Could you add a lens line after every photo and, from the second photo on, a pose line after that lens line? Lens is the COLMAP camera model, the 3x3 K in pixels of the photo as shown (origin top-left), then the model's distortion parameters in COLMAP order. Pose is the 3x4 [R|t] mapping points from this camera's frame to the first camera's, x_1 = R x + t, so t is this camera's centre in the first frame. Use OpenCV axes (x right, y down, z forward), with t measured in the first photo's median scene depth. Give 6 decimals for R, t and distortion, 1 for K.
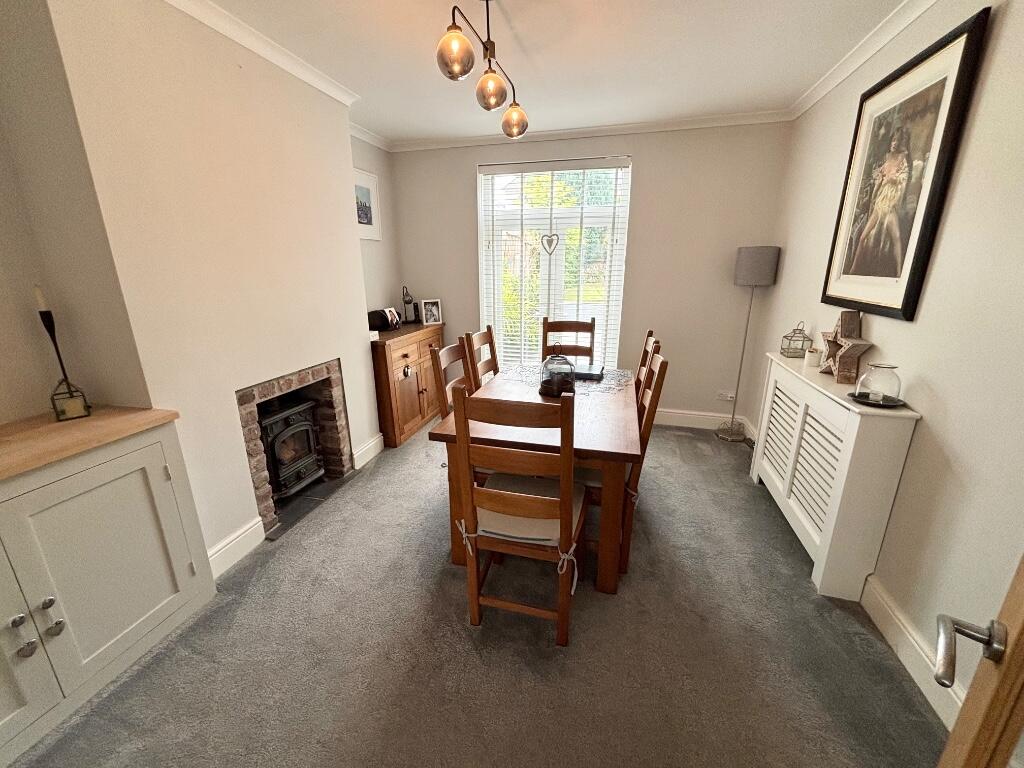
lens RADIAL K [[410.1, 0, 512.0], [0, 410.1, 384.0], [0, 0, 1]] dist [-0.000239, -0.000276]
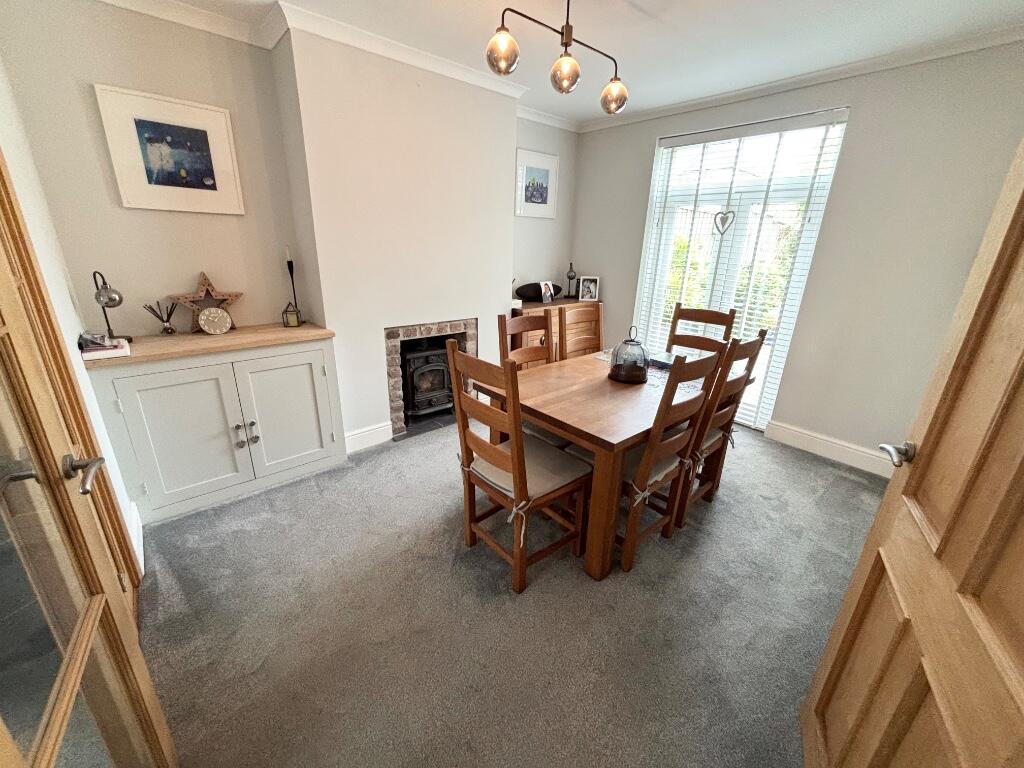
lens RADIAL K [[410.1, 0, 512.0], [0, 410.1, 384.0], [0, 0, 1]] dist [-0.000239, -0.000276]
pose [[0.833708, 0.207140, -0.511882, 0.353480], [-0.182754, 0.978242, 0.098206, -0.009974], [0.521087, 0.011673, 0.853424, 0.026462]]
